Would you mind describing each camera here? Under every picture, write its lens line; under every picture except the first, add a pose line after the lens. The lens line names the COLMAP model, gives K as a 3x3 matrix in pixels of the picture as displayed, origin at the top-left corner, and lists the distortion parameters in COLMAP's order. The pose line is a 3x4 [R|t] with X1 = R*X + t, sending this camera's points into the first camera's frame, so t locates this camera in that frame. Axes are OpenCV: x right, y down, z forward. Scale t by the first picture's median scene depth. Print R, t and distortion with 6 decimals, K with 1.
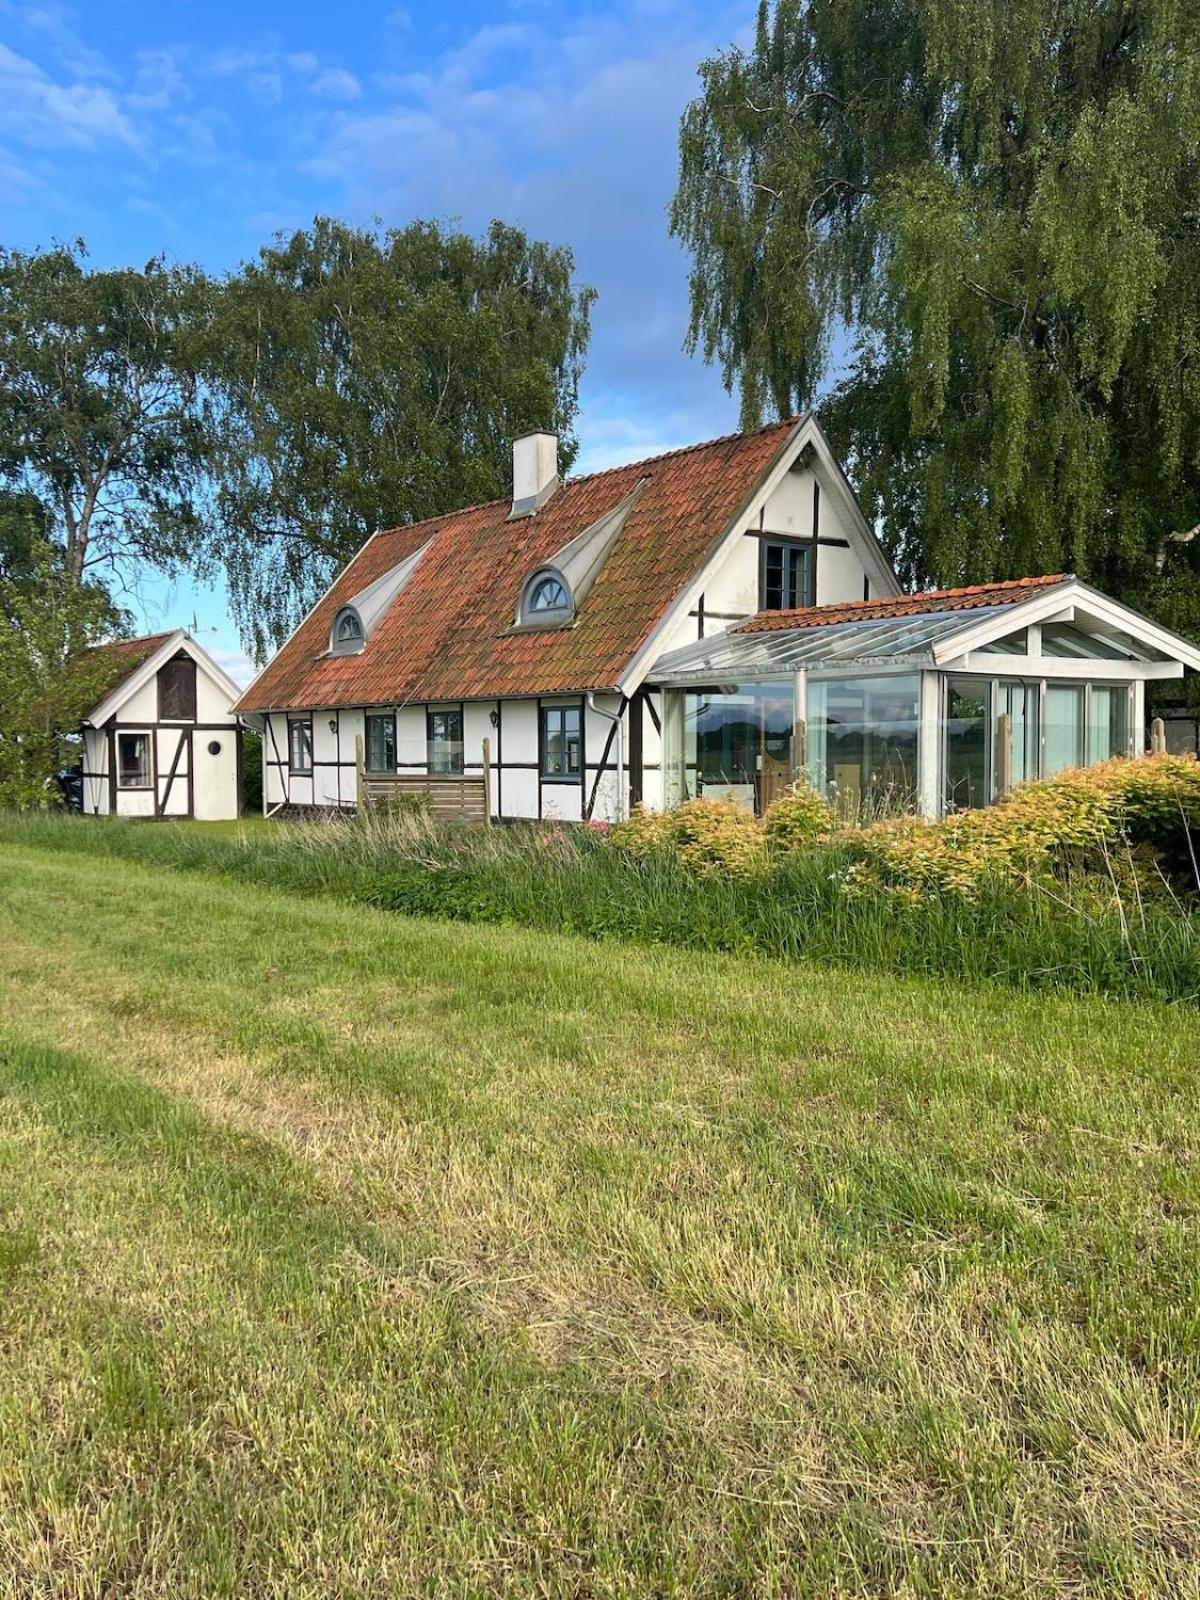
lens RADIAL K [[1202.5, 0, 593.6], [0, 1202.5, 810.0], [0, 0, 1]] dist [0.139090, -0.209712]
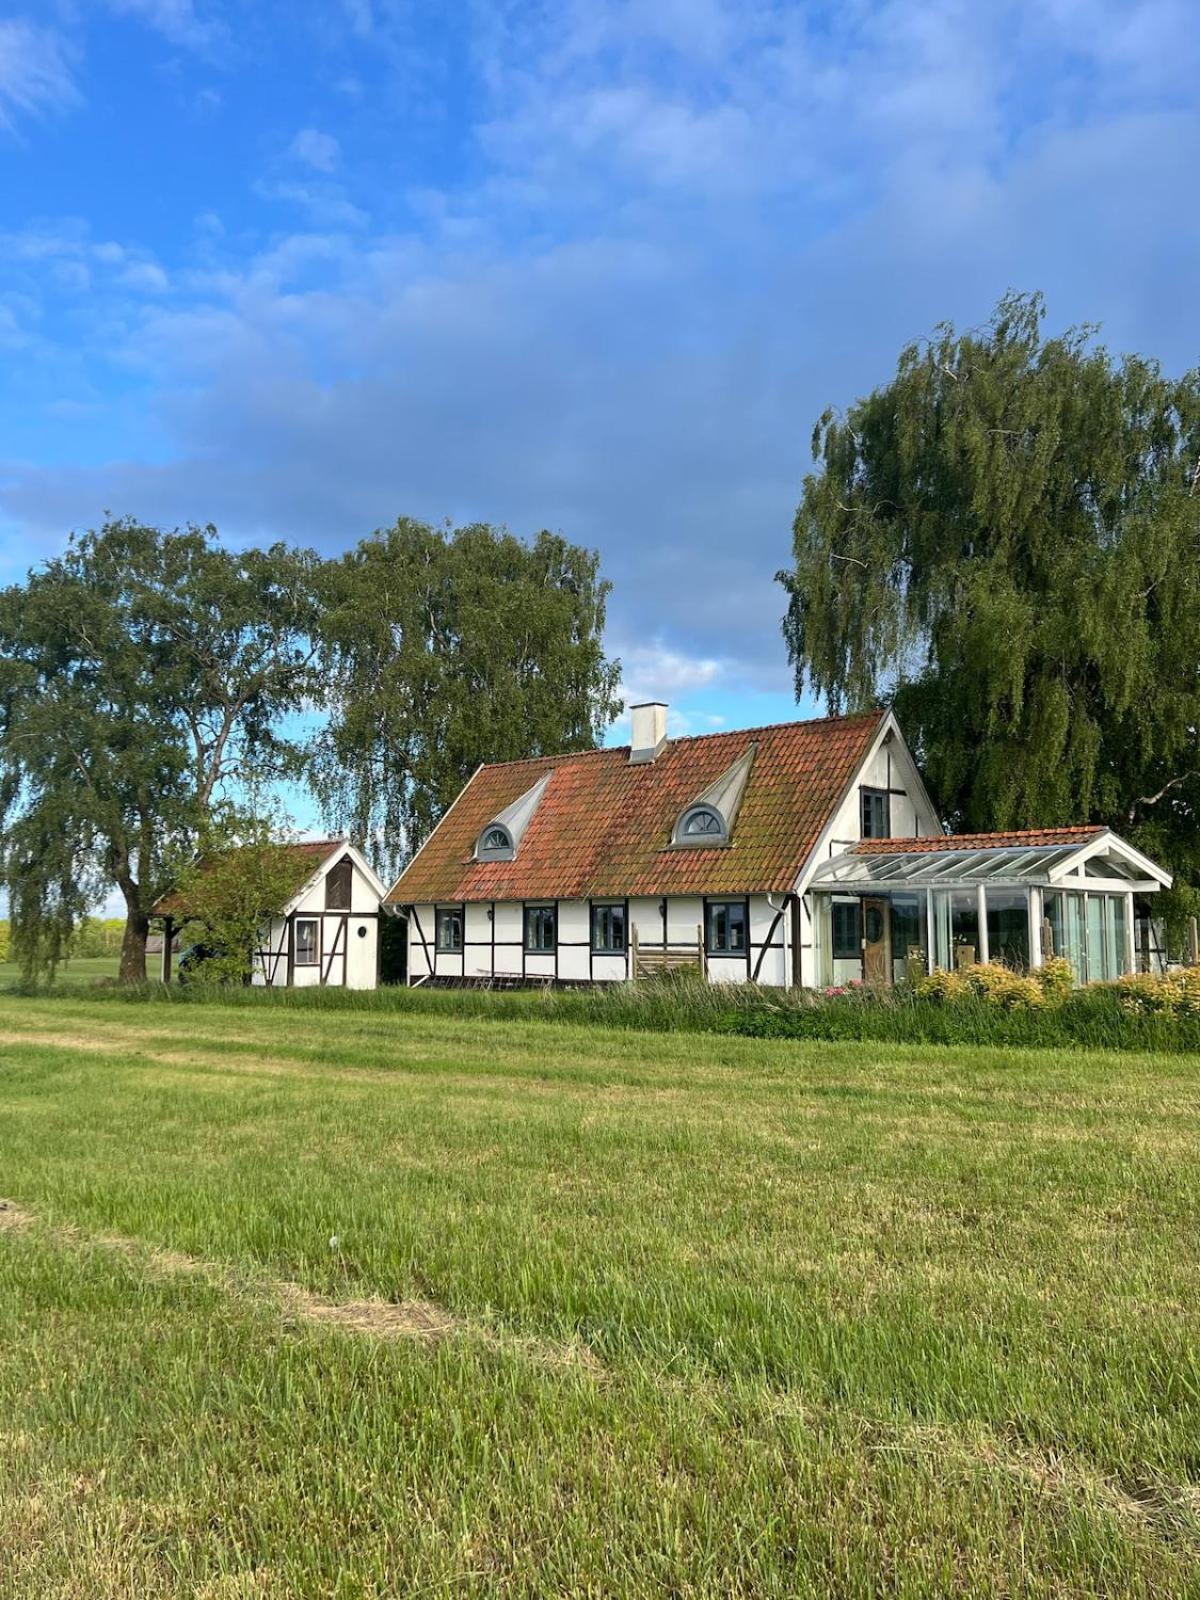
lens RADIAL K [[1150.6, 0, 561.4], [0, 1150.6, 839.3], [0, 0, 1]] dist [0.134310, -0.168810]
pose [[0.990605, 0.016304, 0.135778, -0.381463], [0.001946, 0.991087, -0.133201, 0.018990], [-0.136740, 0.132214, 0.981744, -0.293959]]
